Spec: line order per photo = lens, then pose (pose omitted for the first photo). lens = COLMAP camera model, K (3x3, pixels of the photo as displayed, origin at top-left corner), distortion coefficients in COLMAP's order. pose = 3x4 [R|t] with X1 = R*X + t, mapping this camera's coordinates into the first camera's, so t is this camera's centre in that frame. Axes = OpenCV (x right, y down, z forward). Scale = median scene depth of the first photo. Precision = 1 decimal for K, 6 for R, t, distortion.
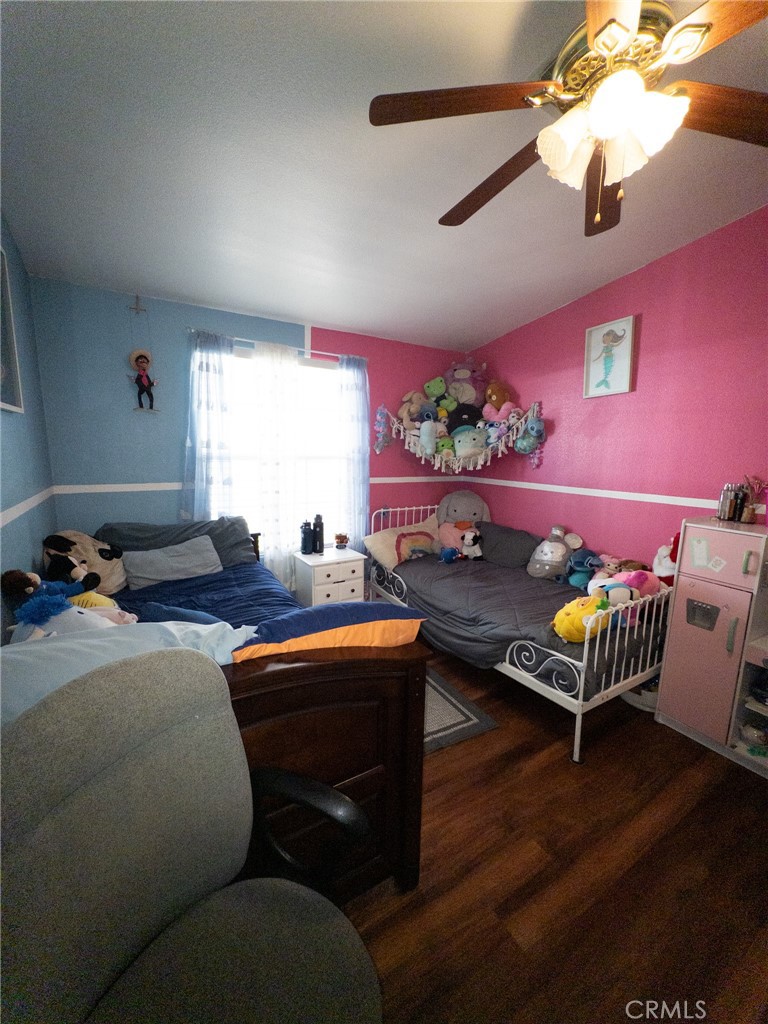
lens RADIAL K [[405.7, 0, 383.6], [0, 405.7, 514.2], [0, 0, 1]] dist [0.001992, -0.000019]
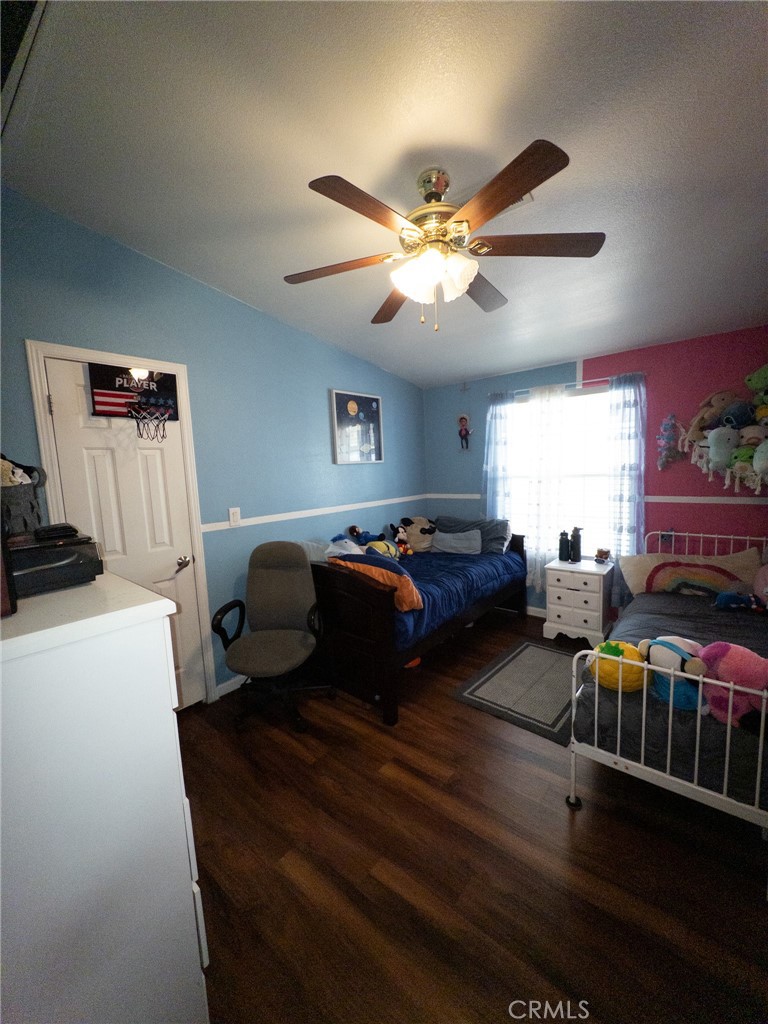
lens RADIAL K [[405.7, 0, 383.1], [0, 405.7, 513.7], [0, 0, 1]] dist [0.001992, -0.000019]
pose [[0.326097, 0.077576, -0.942148, 0.710859], [-0.101418, 0.993746, 0.046721, -0.034046], [0.939880, 0.080315, 0.331925, 0.135746]]
